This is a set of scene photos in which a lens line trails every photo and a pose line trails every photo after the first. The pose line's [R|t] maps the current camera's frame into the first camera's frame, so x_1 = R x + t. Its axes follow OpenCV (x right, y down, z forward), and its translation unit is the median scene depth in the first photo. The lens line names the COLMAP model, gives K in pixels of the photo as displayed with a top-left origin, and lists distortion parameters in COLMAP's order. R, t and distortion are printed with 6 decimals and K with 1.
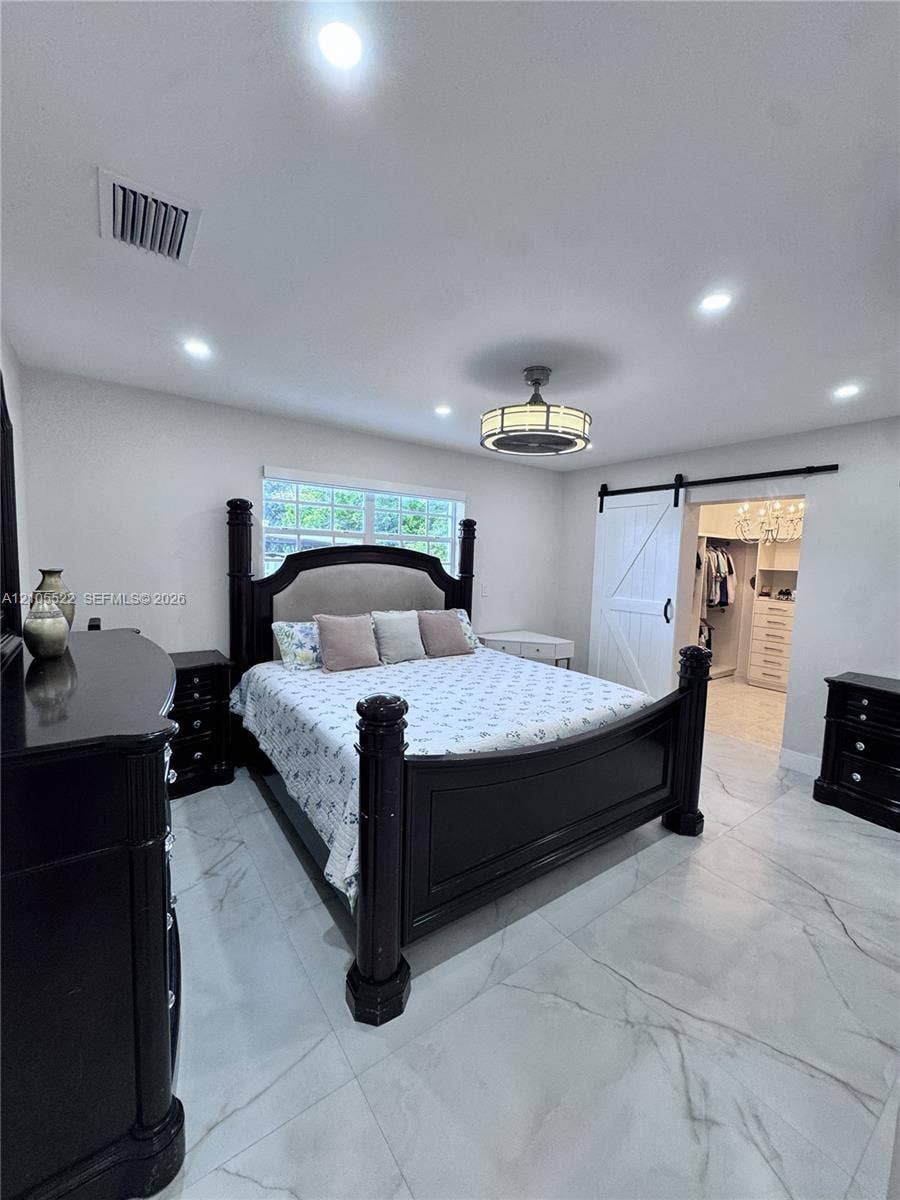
lens RADIAL K [[479.4, 0, 455.8], [0, 479.4, 602.3], [0, 0, 1]] dist [0.013810, 0.000586]
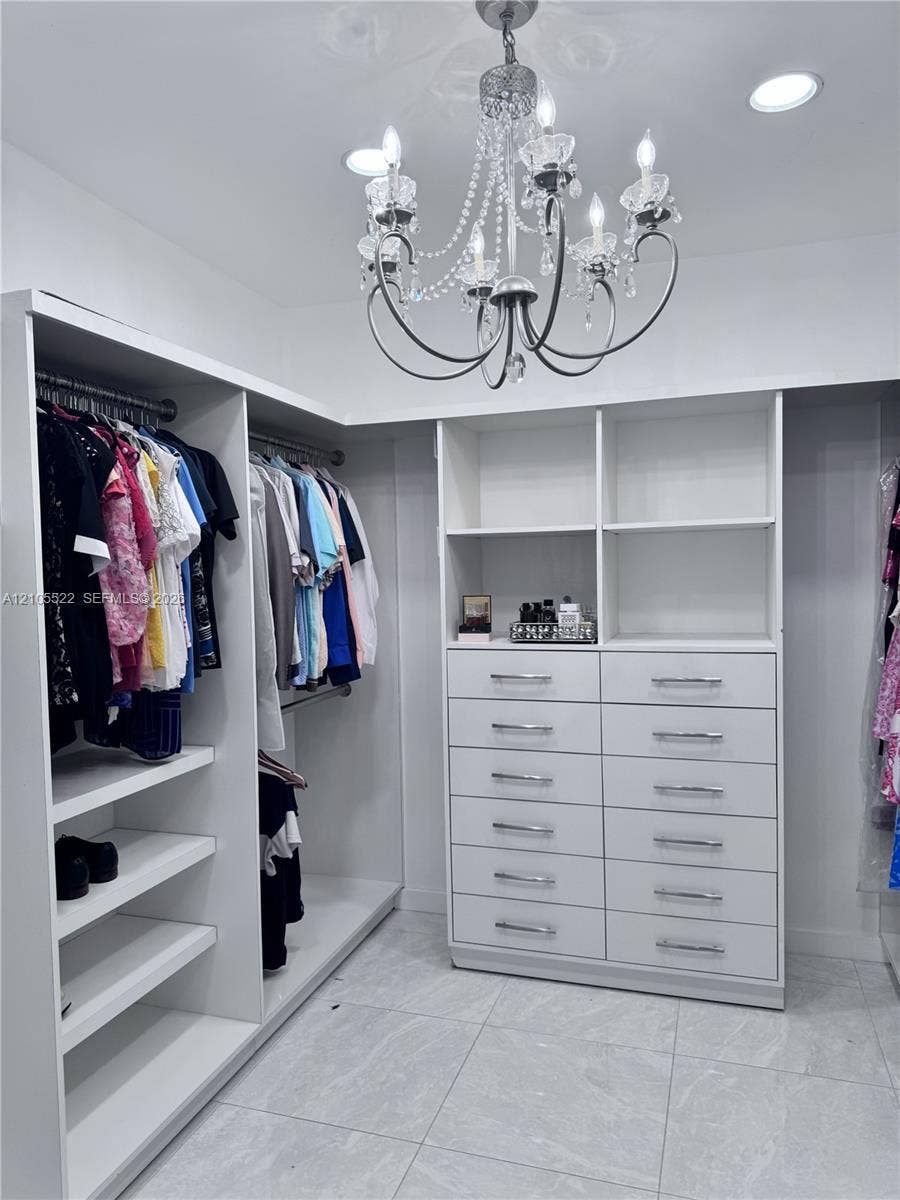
lens RADIAL K [[847.4, 0, 456.2], [0, 847.4, 594.7], [0, 0, 1]] dist [0.048151, -0.036647]
pose [[0.810011, -0.081148, 0.580772, 0.357433], [0.105442, 0.994392, -0.008120, -0.029785], [-0.576857, 0.067815, 0.814026, 0.614351]]
